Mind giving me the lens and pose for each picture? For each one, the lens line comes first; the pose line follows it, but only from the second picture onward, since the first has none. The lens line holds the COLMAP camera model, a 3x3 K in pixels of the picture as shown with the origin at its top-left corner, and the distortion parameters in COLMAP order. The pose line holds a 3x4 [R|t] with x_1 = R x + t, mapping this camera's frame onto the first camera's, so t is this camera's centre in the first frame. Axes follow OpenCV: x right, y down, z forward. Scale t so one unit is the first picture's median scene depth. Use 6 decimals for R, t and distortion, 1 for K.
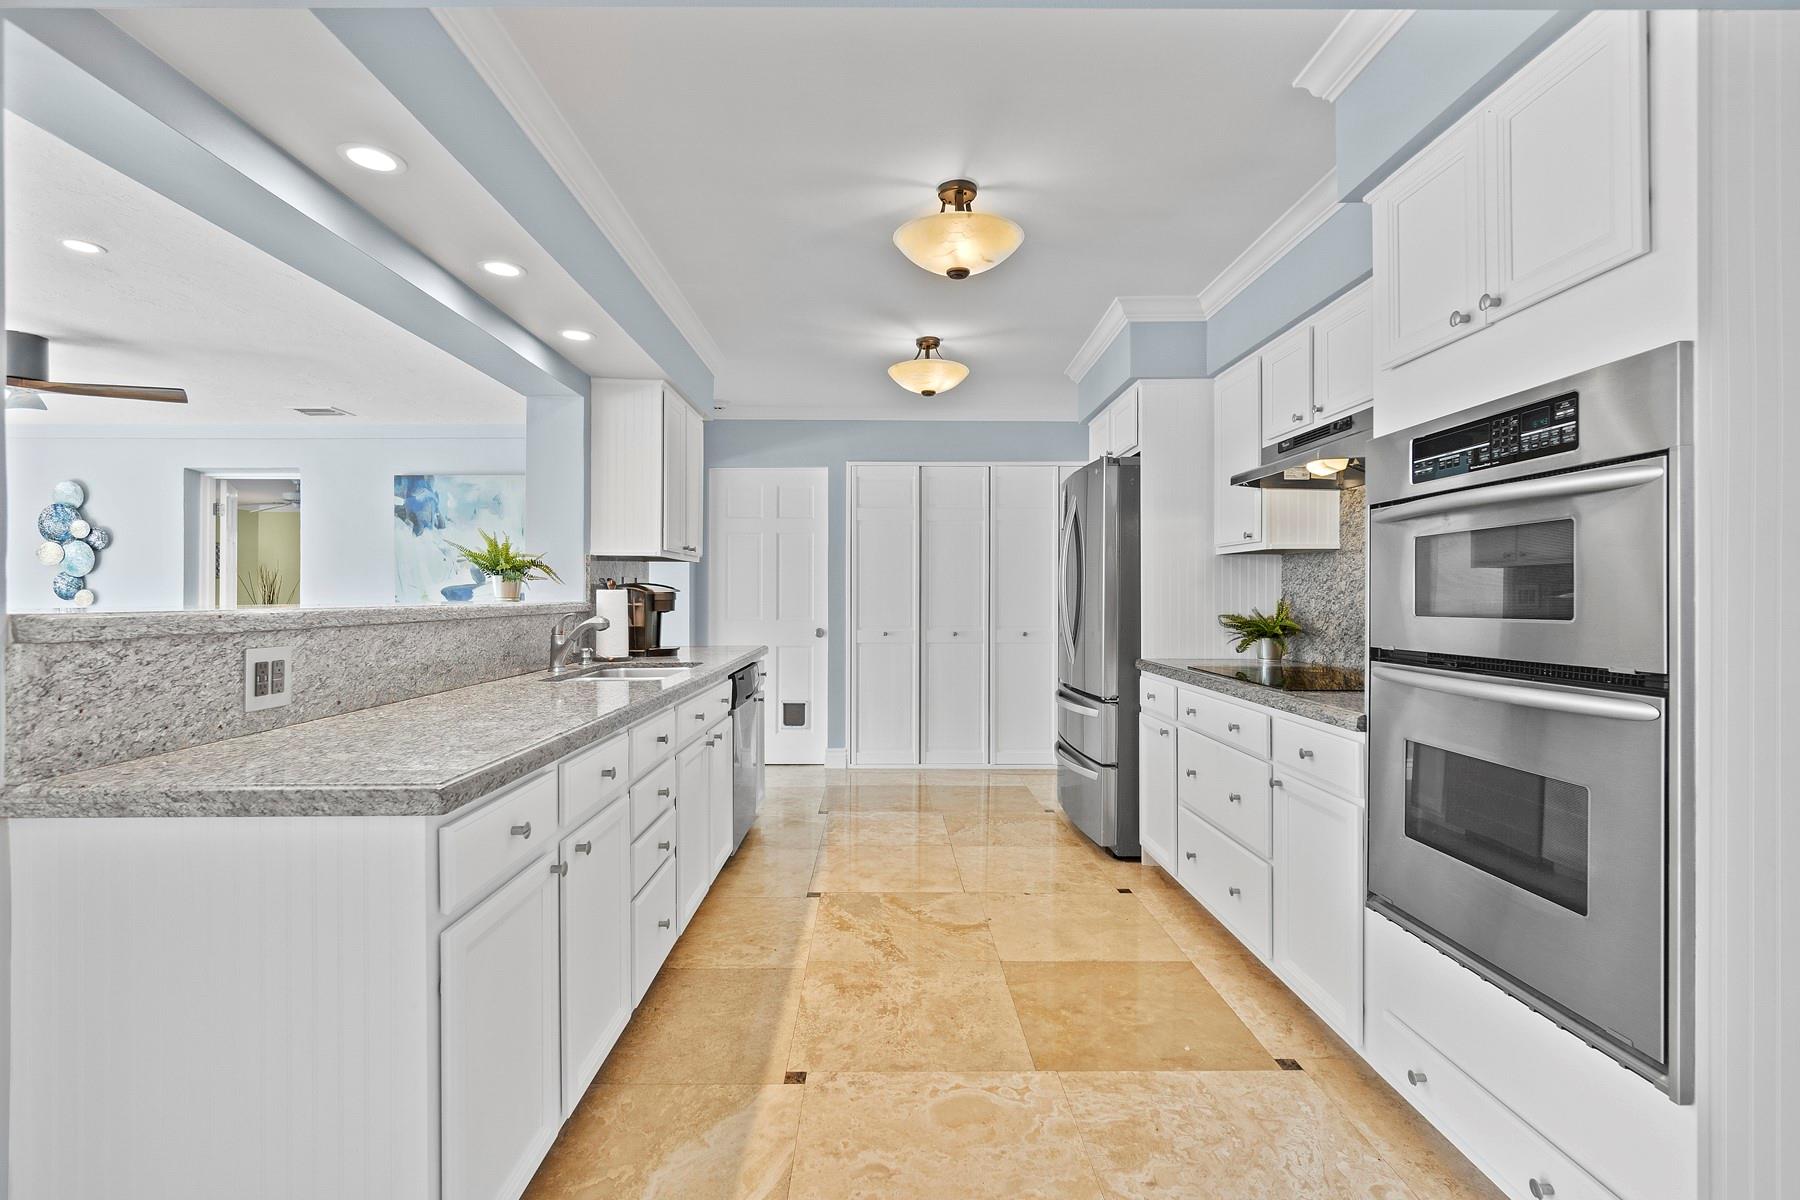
lens RADIAL K [[836.3, 0, 887.7], [0, 836.3, 587.8], [0, 0, 1]] dist [-0.002093, 0.000173]
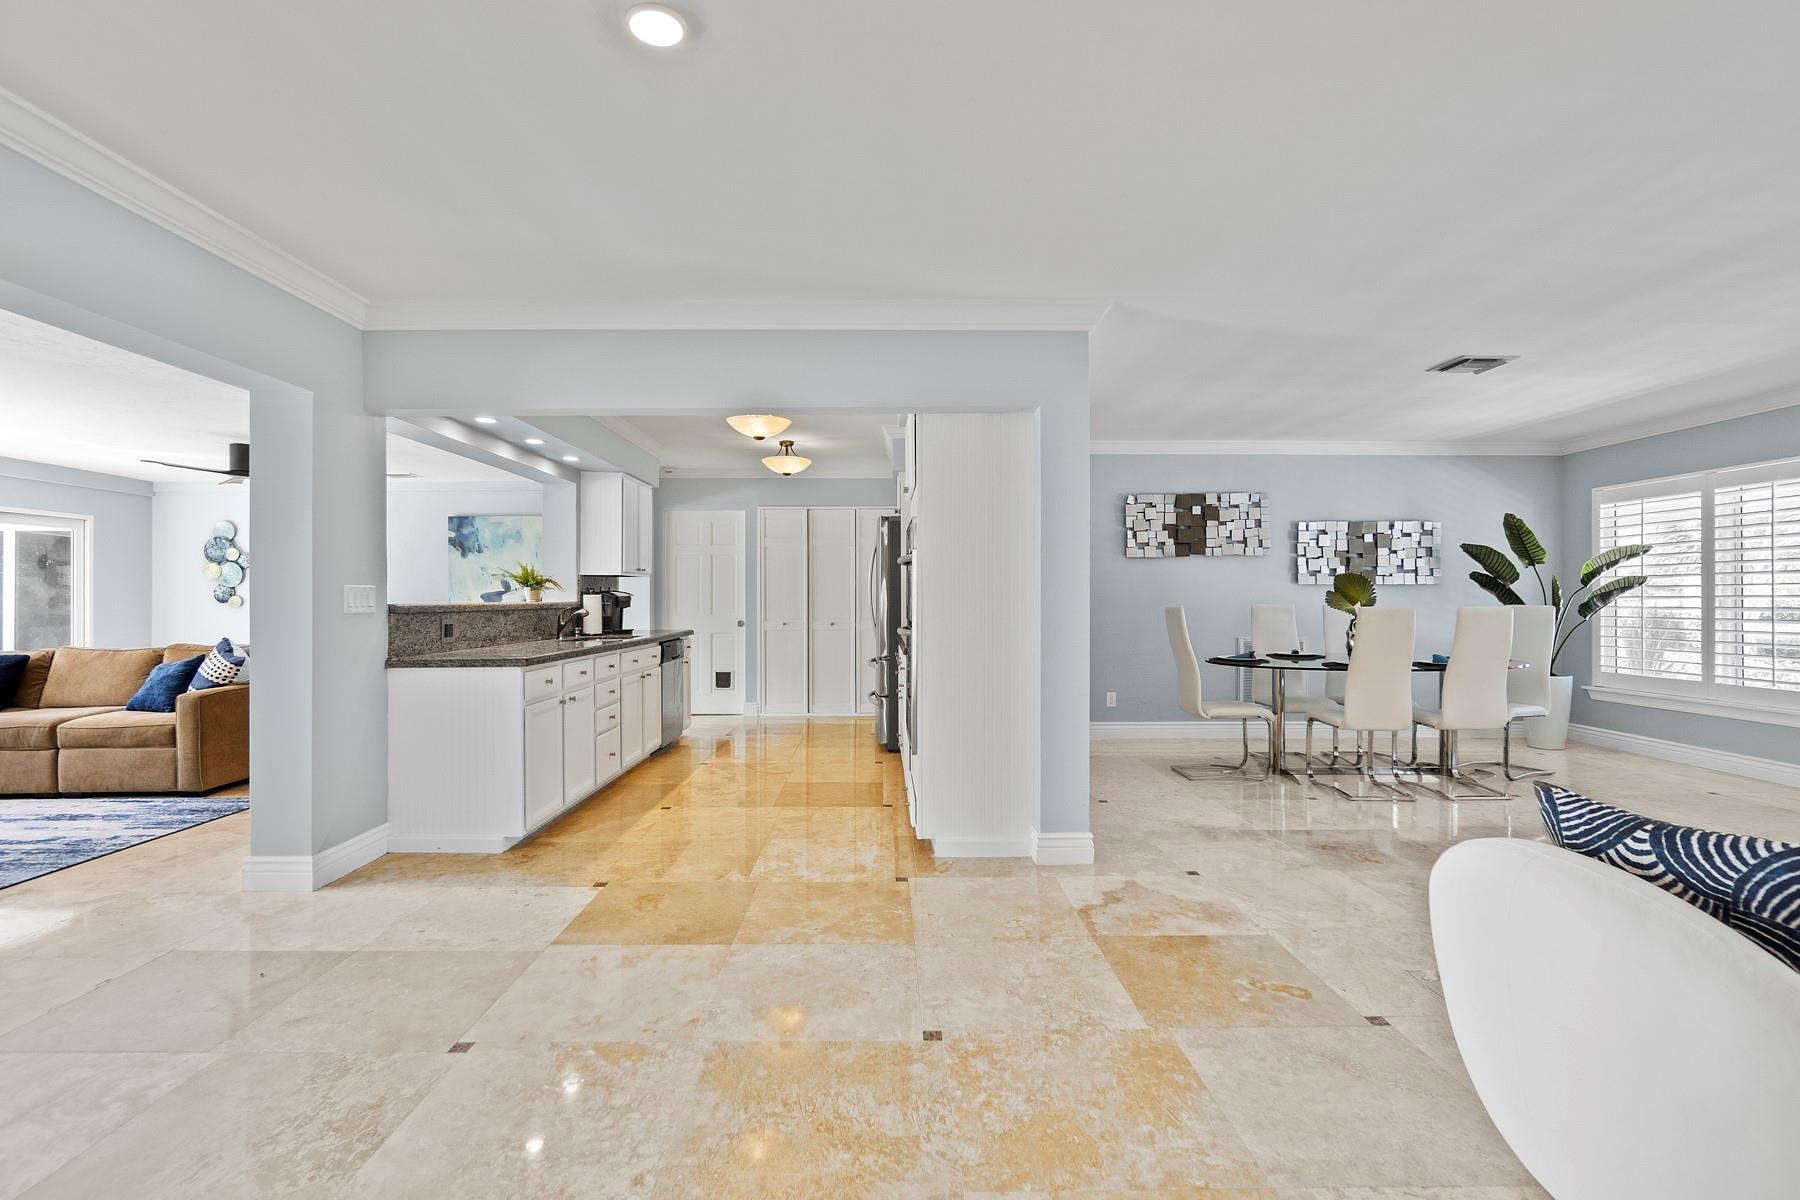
lens RADIAL K [[836.3, 0, 887.7], [0, 836.3, 587.8], [0, 0, 1]] dist [-0.002093, 0.000173]
pose [[0.999992, -0.003727, -0.001656, 0.226713], [0.003721, 0.999987, -0.003587, -0.003075], [0.001669, 0.003581, 0.999992, -0.582233]]
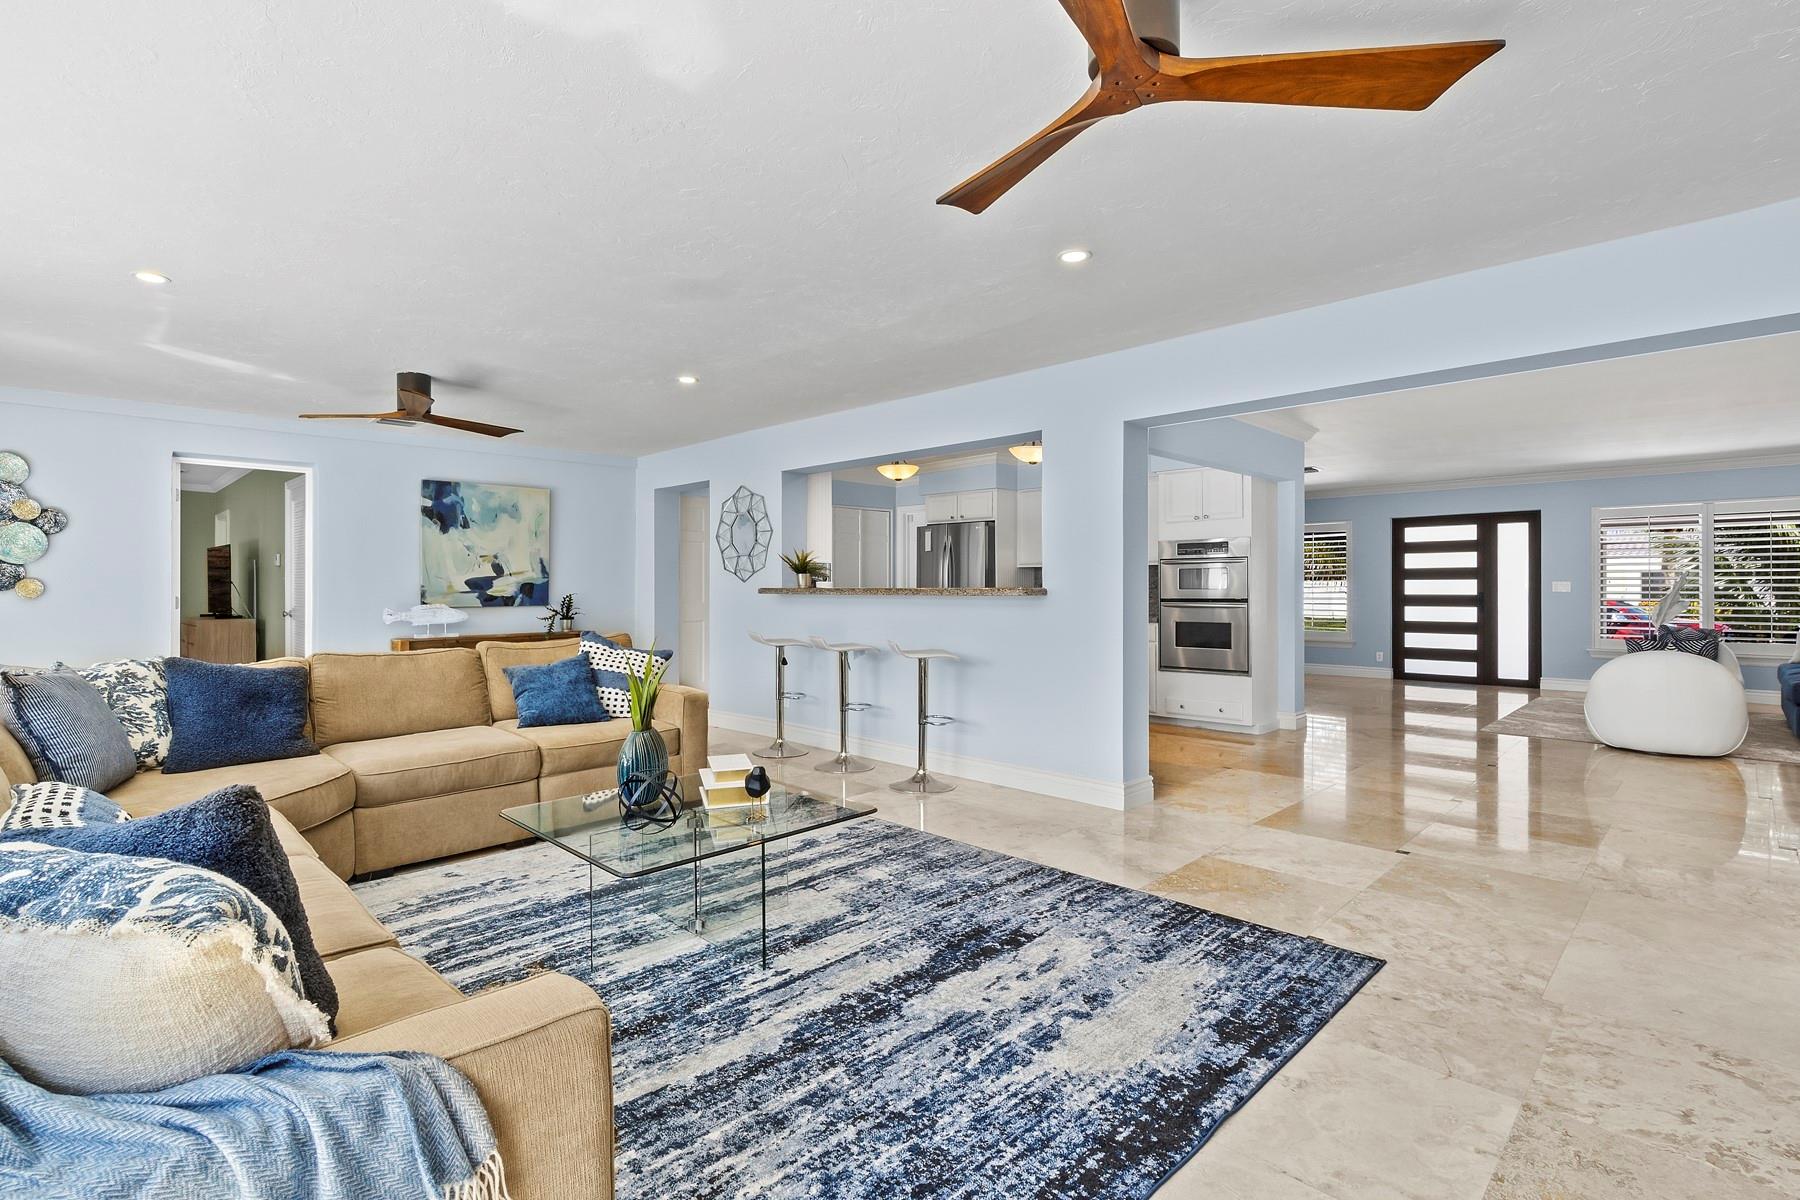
lens RADIAL K [[836.3, 0, 887.7], [0, 836.3, 587.8], [0, 0, 1]] dist [-0.002093, 0.000173]
pose [[0.717455, -0.002002, 0.696602, -1.192141], [-0.005154, 0.999953, 0.008182, -0.000121], [-0.696586, -0.009460, 0.717411, -0.329028]]
